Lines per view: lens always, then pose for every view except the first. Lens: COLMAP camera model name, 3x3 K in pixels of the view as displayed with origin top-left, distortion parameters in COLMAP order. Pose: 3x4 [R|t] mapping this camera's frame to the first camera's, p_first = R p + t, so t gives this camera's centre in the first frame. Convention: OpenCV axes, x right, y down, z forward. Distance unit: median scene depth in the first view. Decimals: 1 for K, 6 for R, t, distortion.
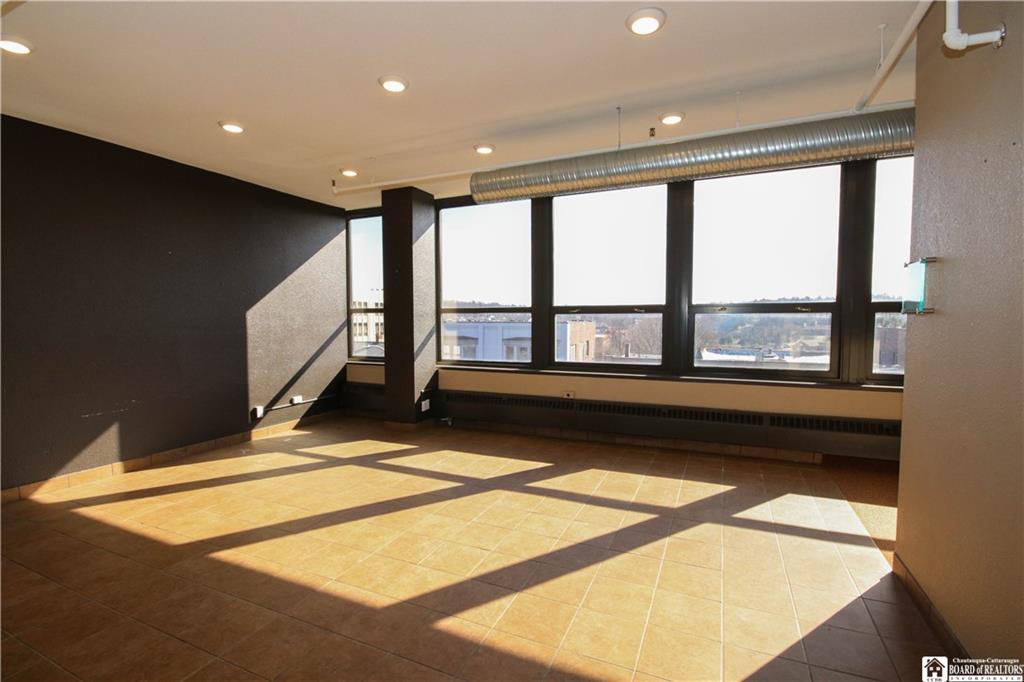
lens RADIAL K [[476.3, 0, 504.9], [0, 476.3, 343.8], [0, 0, 1]] dist [-0.004563, -0.000685]
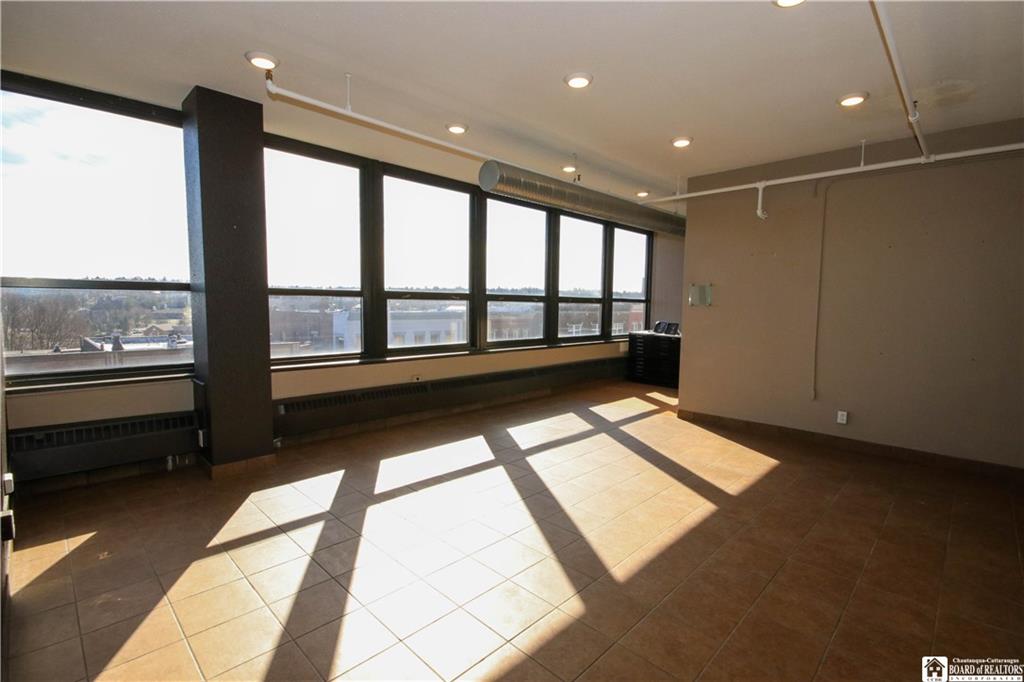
lens RADIAL K [[476.3, 0, 519.5], [0, 476.3, 339.3], [0, 0, 1]] dist [-0.004563, -0.000685]
pose [[0.330030, -0.060768, 0.942012, -0.793957], [0.036481, 0.998001, 0.051599, -0.022871], [-0.943265, 0.017336, 0.331587, 0.478091]]
